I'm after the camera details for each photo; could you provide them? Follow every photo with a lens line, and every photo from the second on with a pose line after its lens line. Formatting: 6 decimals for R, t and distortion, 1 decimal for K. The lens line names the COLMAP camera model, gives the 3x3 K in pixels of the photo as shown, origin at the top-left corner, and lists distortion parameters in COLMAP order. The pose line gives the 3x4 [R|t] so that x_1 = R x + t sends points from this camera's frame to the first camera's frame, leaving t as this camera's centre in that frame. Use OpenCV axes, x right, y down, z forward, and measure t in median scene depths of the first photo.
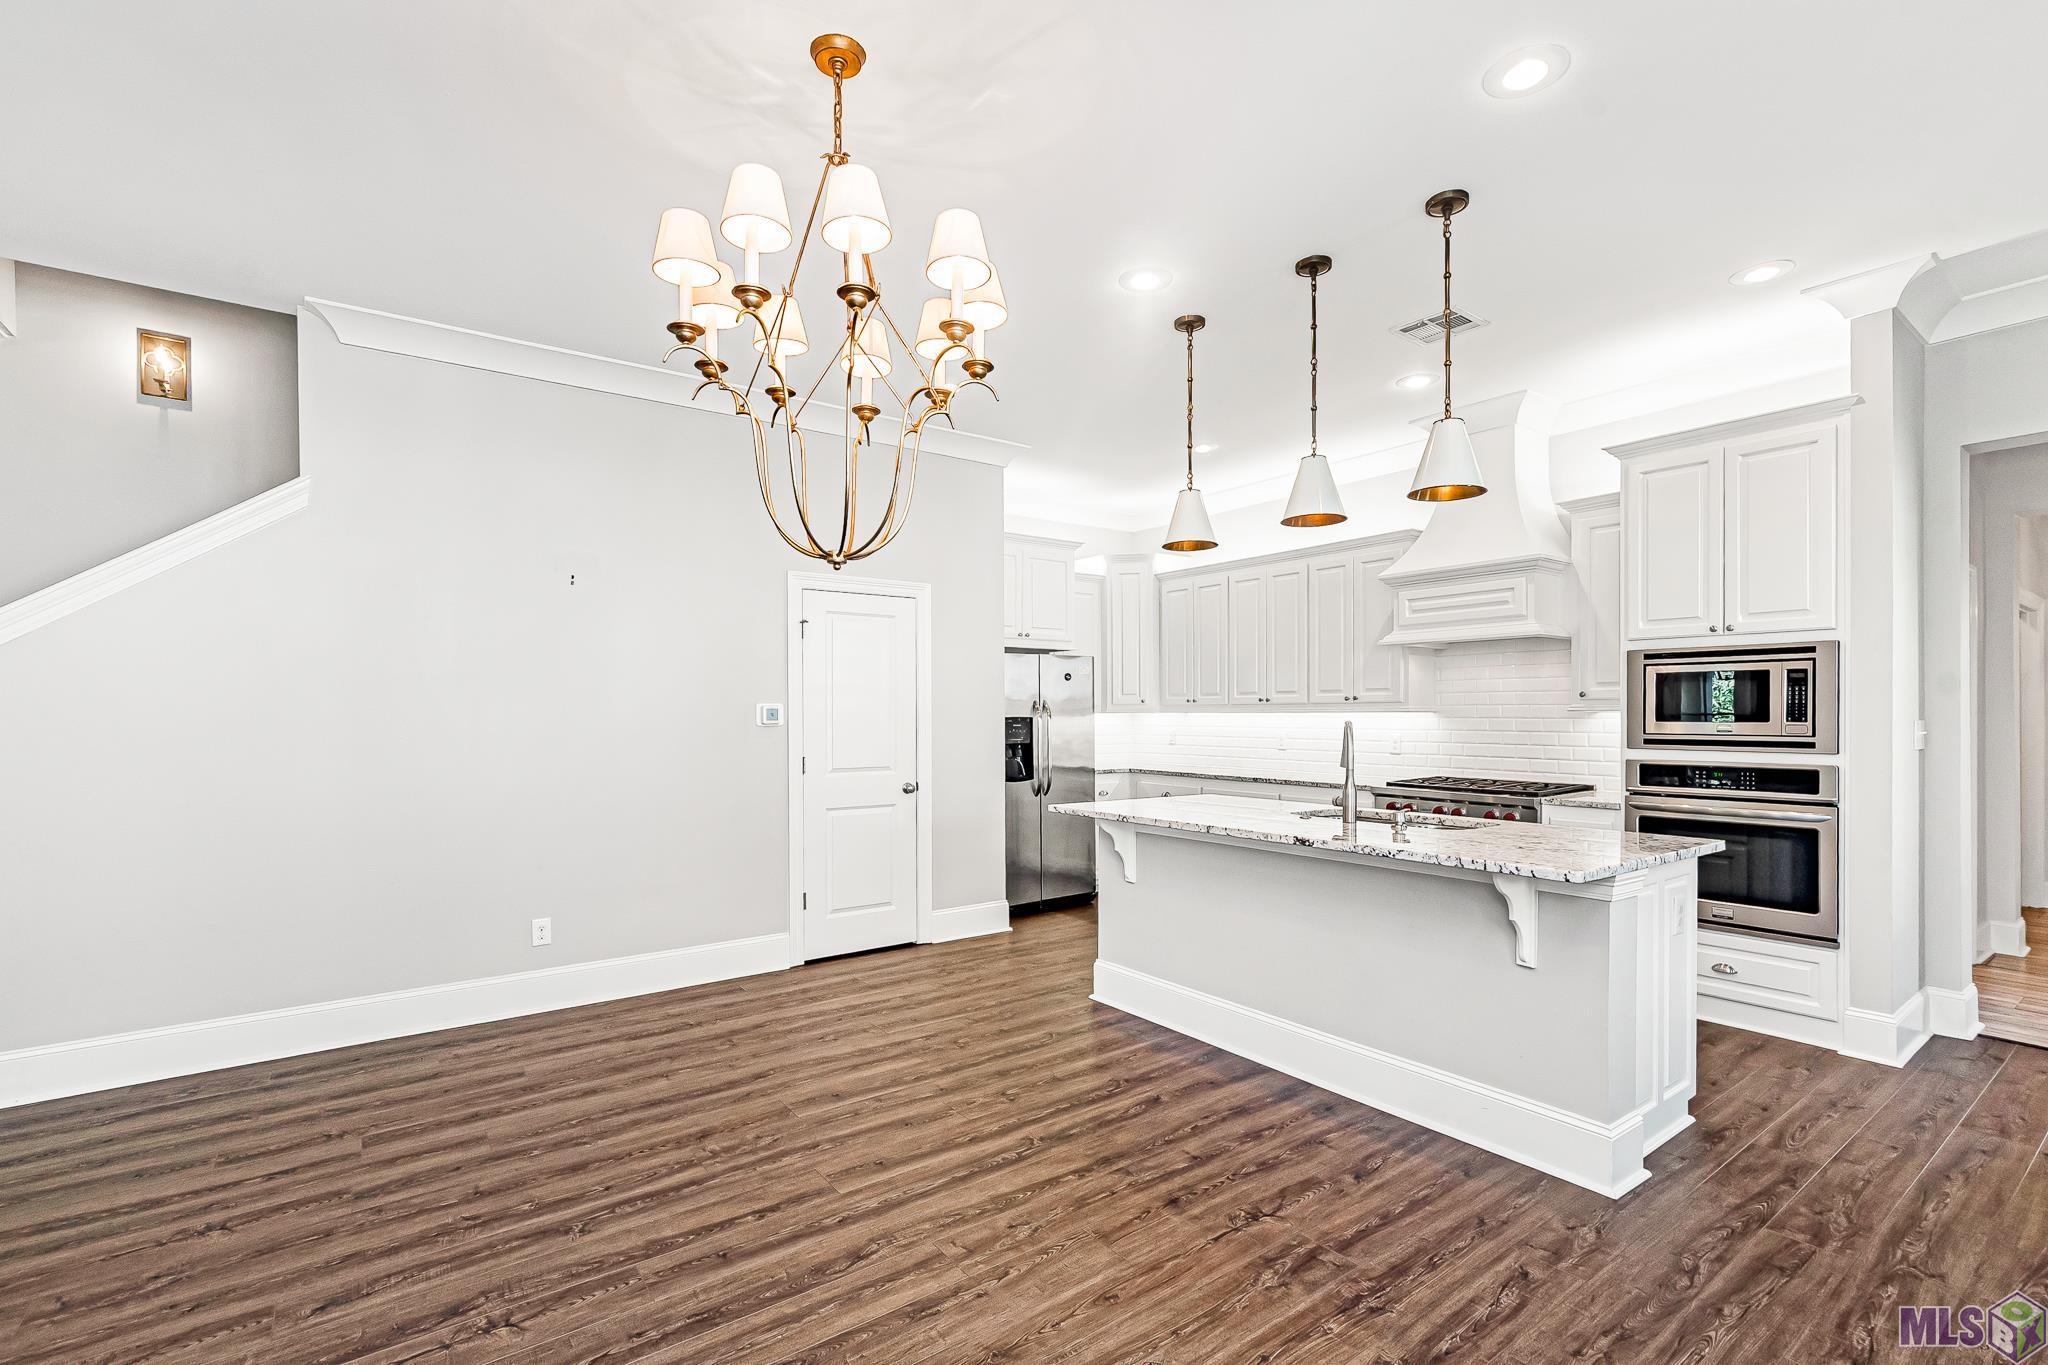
lens RADIAL K [[931.0, 0, 1027.0], [0, 931.0, 716.2], [0, 0, 1]] dist [-0.001023, 0.000214]
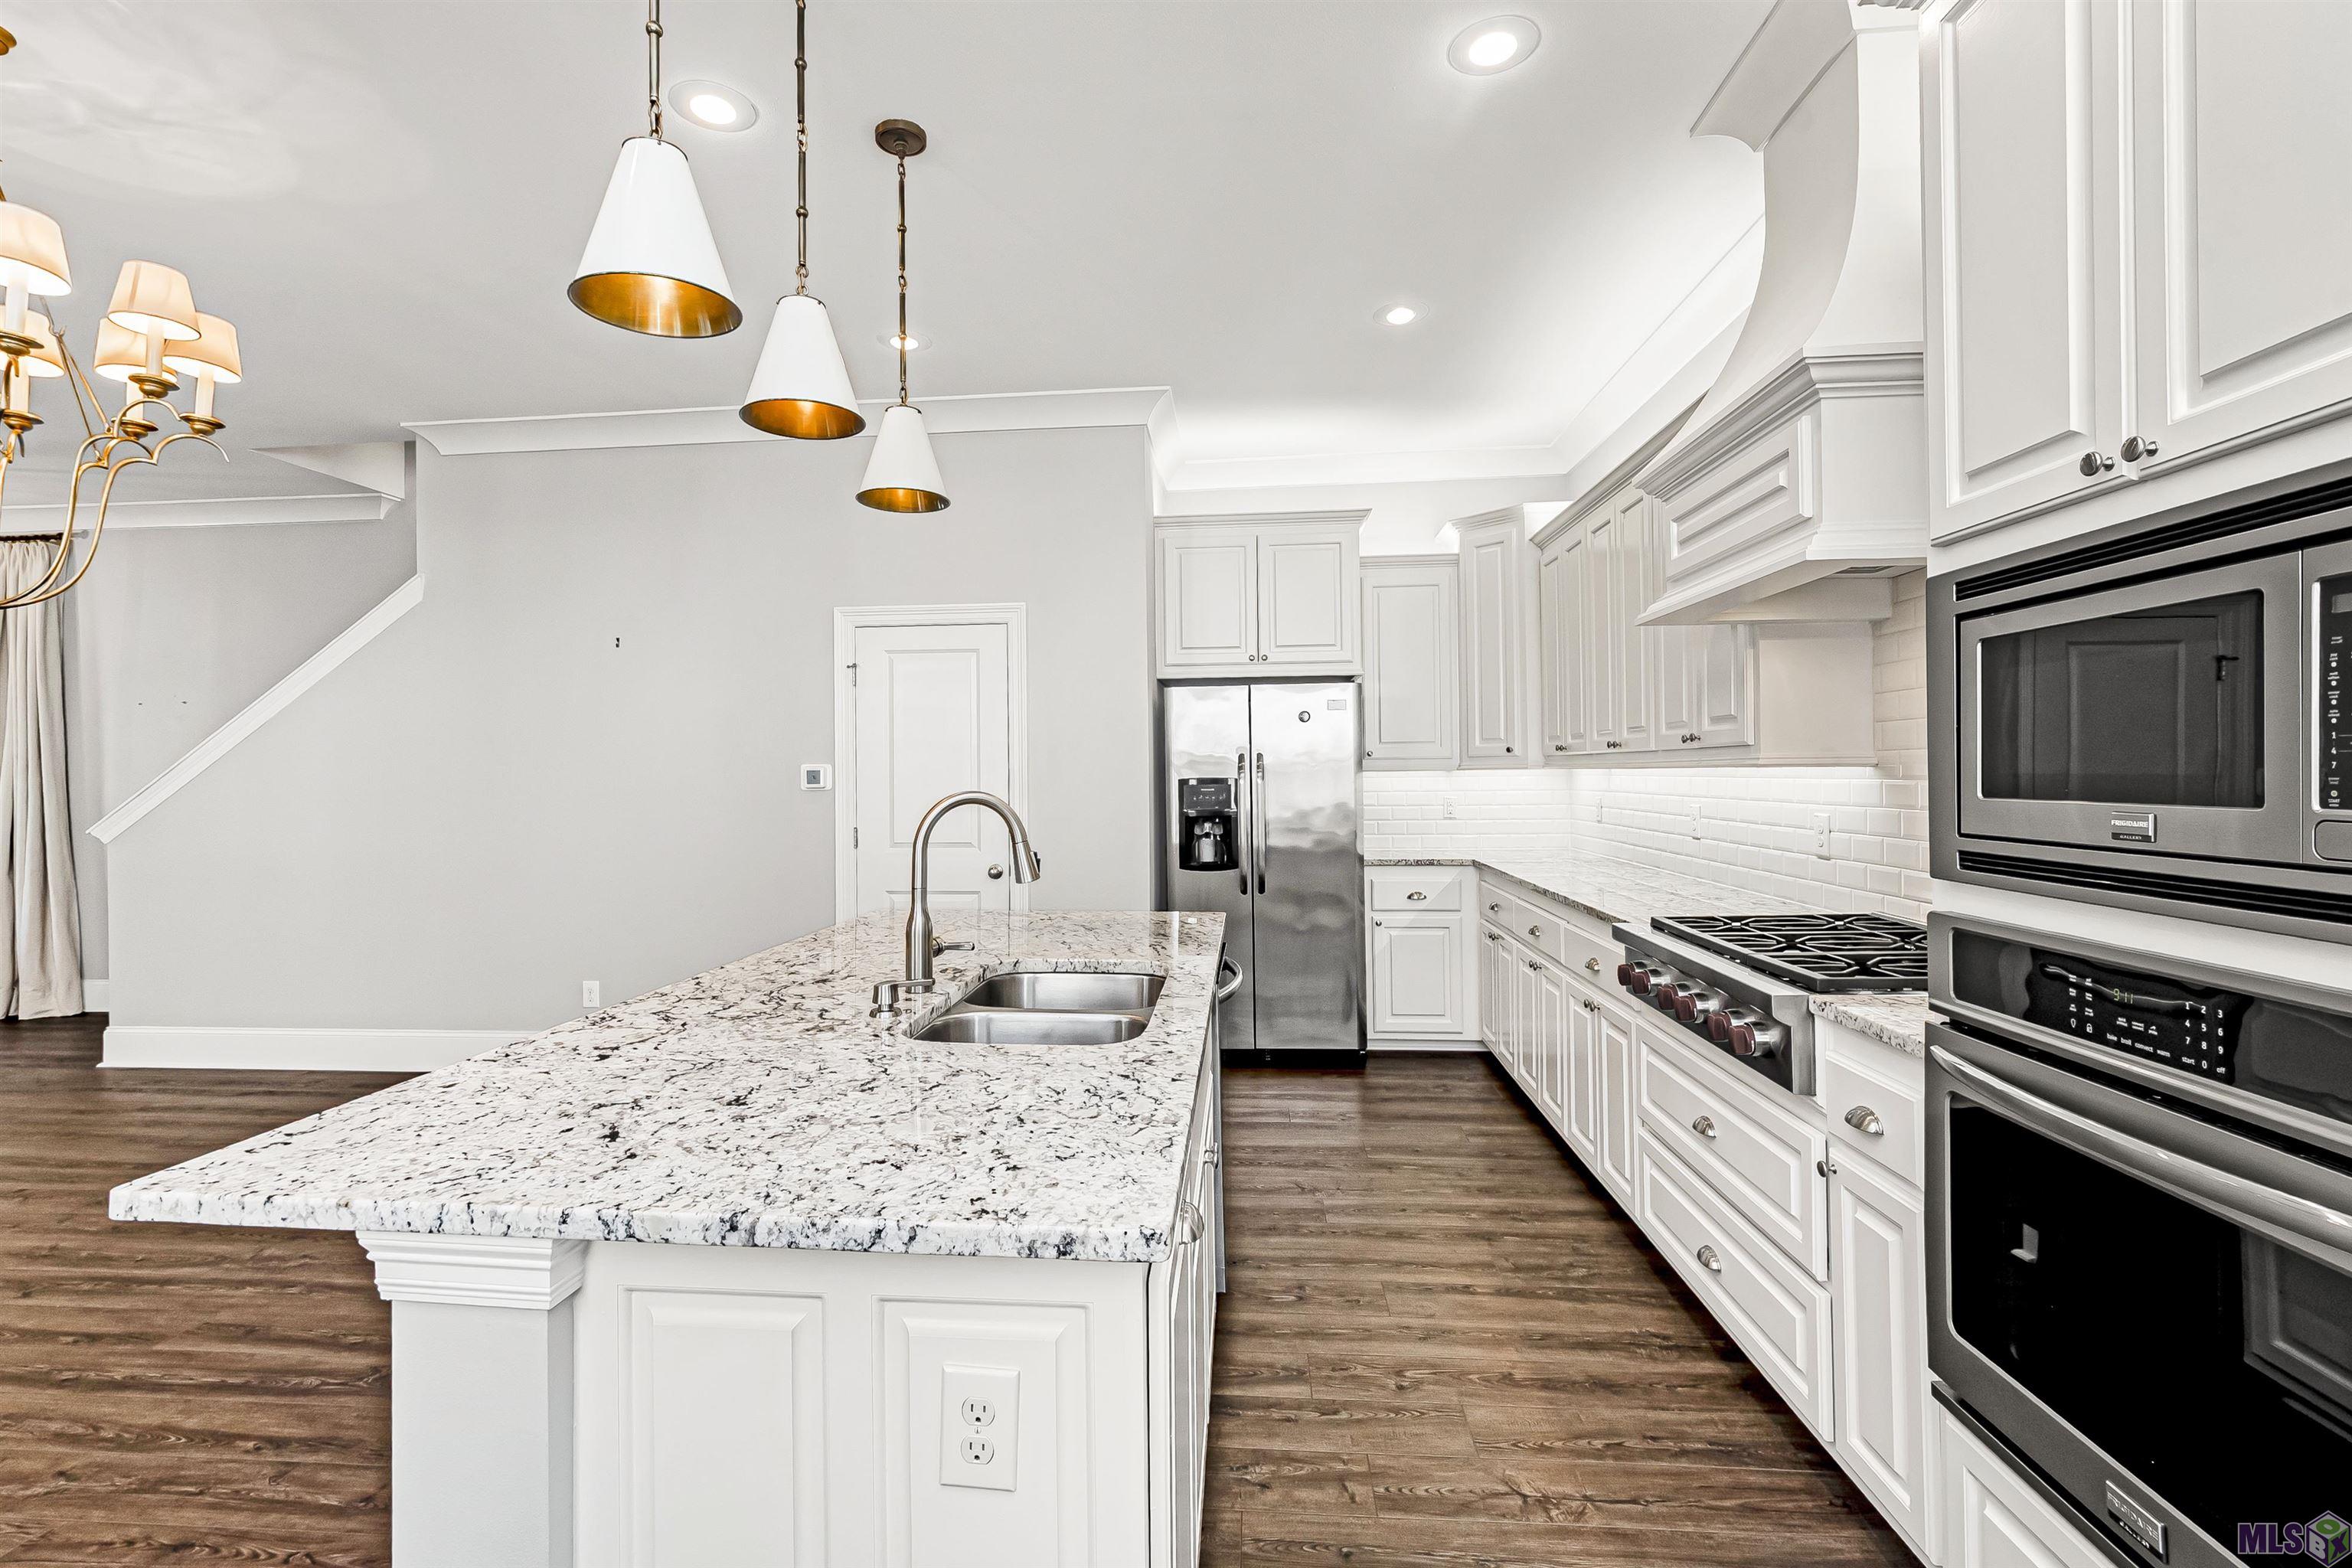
lens RADIAL K [[1055.6, 0, 1171.0], [0, 1055.6, 774.8], [0, 0, 1]] dist [0.001628, 0.000320]
pose [[0.748659, -0.002631, -0.662950, 0.705730], [0.004406, 0.999990, 0.001006, -0.003452], [0.662940, -0.003674, 0.748663, 0.558724]]
